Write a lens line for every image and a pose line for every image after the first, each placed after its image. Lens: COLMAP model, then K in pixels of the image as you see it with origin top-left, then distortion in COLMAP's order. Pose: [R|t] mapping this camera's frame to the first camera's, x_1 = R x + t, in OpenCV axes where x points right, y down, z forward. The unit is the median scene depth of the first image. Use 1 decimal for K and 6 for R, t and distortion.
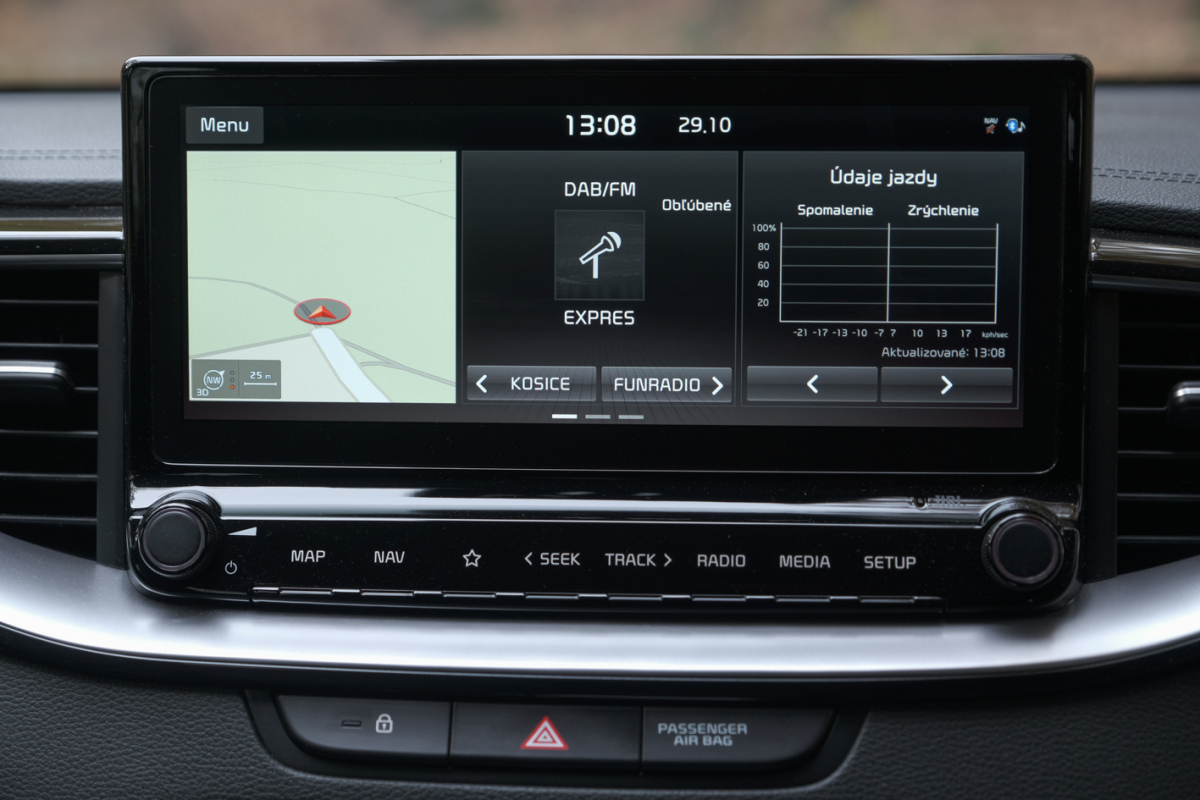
lens RADIAL K [[2107.4, 0, 593.5], [0, 2107.4, 402.5], [0, 0, 1]] dist [-0.085318, 0.000000]
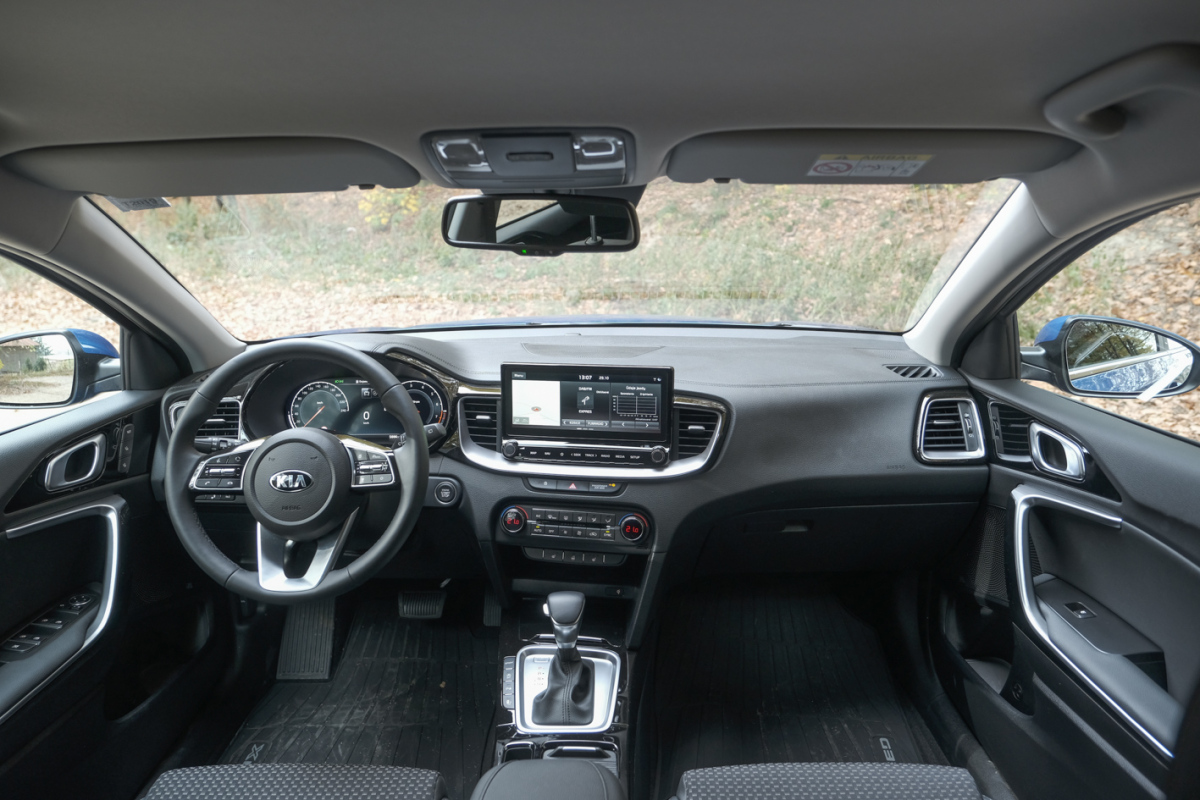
lens RADIAL K [[812.3, 0, 589.5], [0, 812.3, 409.3], [0, 0, 1]] dist [-0.035003, 0.027368]
pose [[0.993777, 0.018495, -0.109844, 0.253231], [-0.006666, 0.994227, 0.107092, -0.280331], [0.111190, -0.105694, 0.988163, -1.136114]]
